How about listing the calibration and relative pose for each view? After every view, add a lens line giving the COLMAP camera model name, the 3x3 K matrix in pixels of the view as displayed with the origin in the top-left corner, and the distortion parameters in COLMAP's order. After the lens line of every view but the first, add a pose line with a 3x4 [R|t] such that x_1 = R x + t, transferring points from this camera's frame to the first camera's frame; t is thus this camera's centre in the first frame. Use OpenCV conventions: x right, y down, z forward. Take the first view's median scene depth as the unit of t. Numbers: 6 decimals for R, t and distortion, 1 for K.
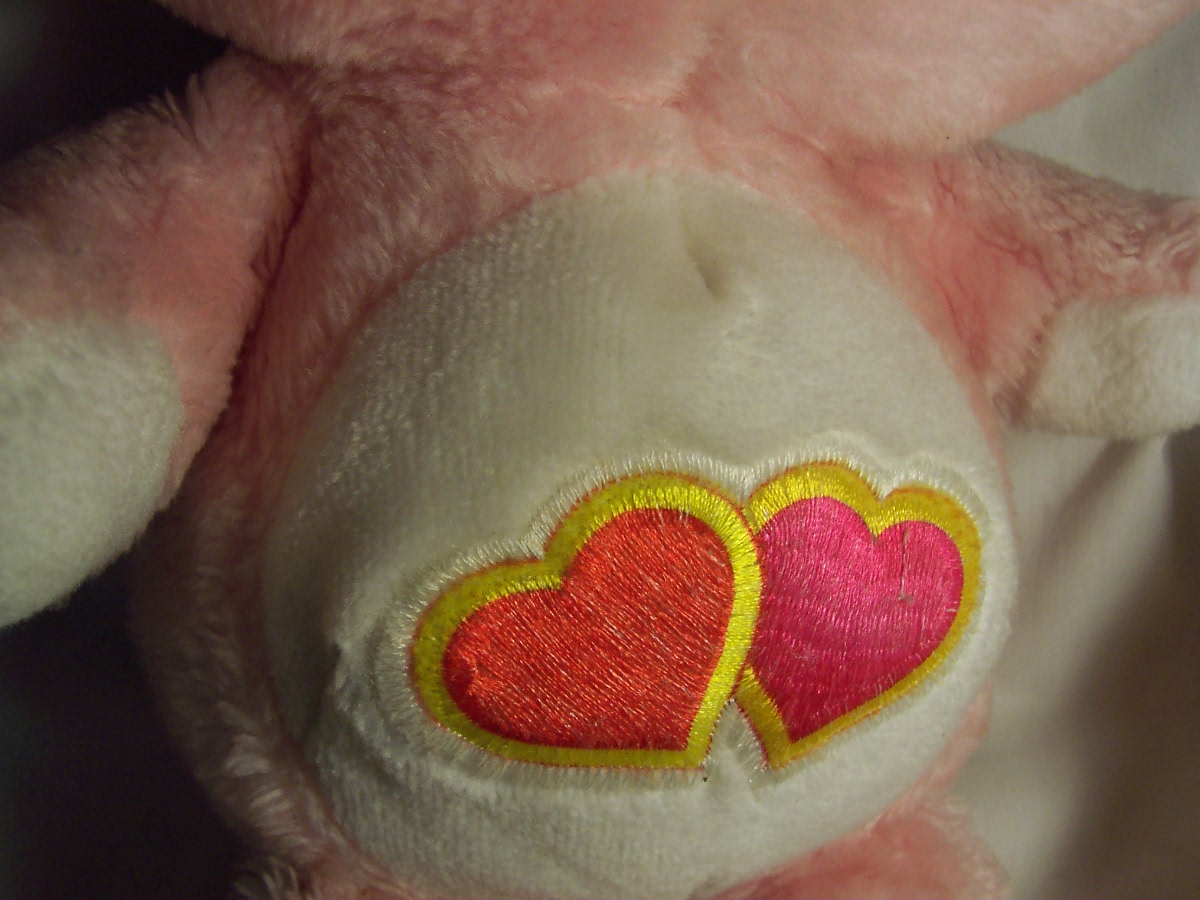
lens RADIAL K [[1292.8, 0, 600.0], [0, 1292.8, 450.0], [0, 0, 1]] dist [-0.194300, 0.190727]
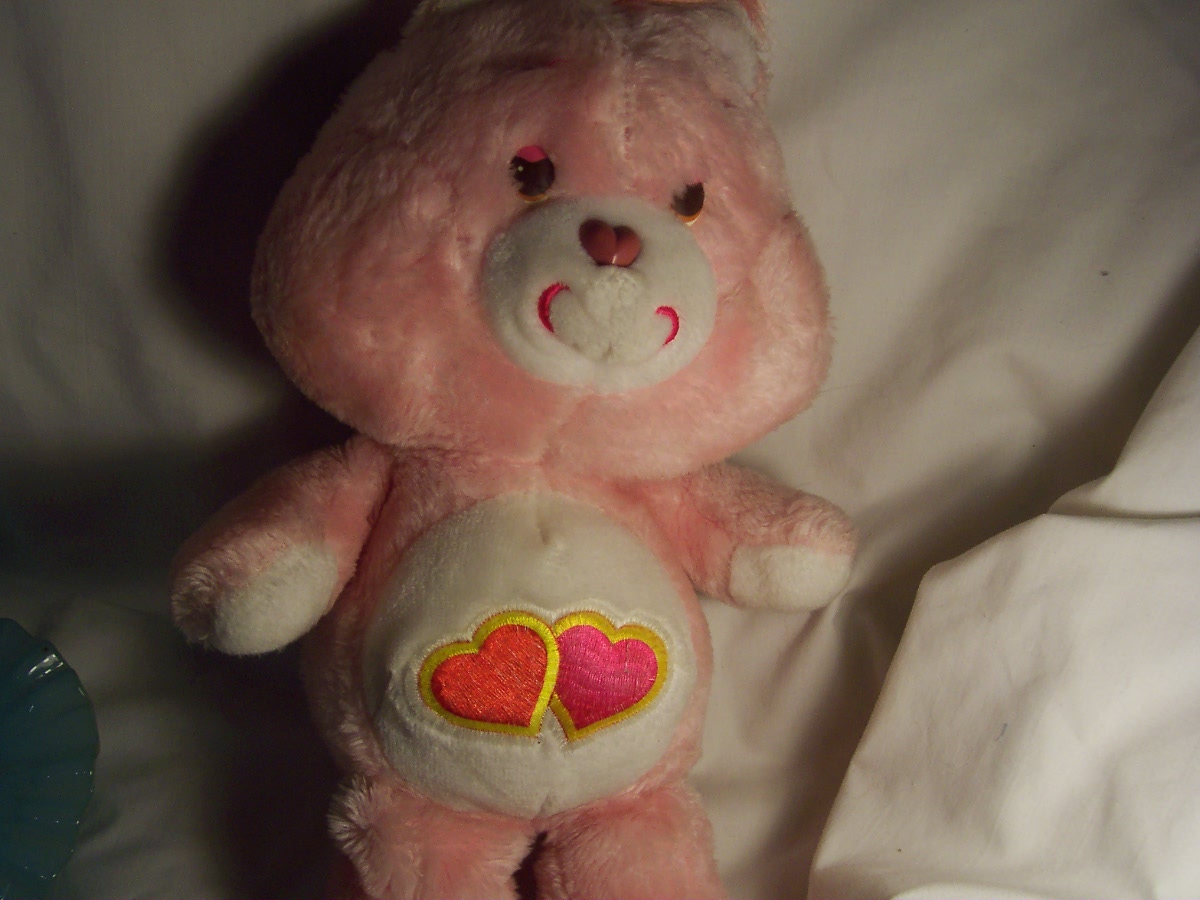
lens RADIAL K [[1292.8, 0, 600.0], [0, 1292.8, 450.0], [0, 0, 1]] dist [-0.194300, 0.190727]
pose [[0.996497, 0.044922, -0.070541, 0.357258], [-0.054121, 0.989441, -0.134449, 0.034505], [0.063756, 0.137796, 0.988406, -1.500750]]
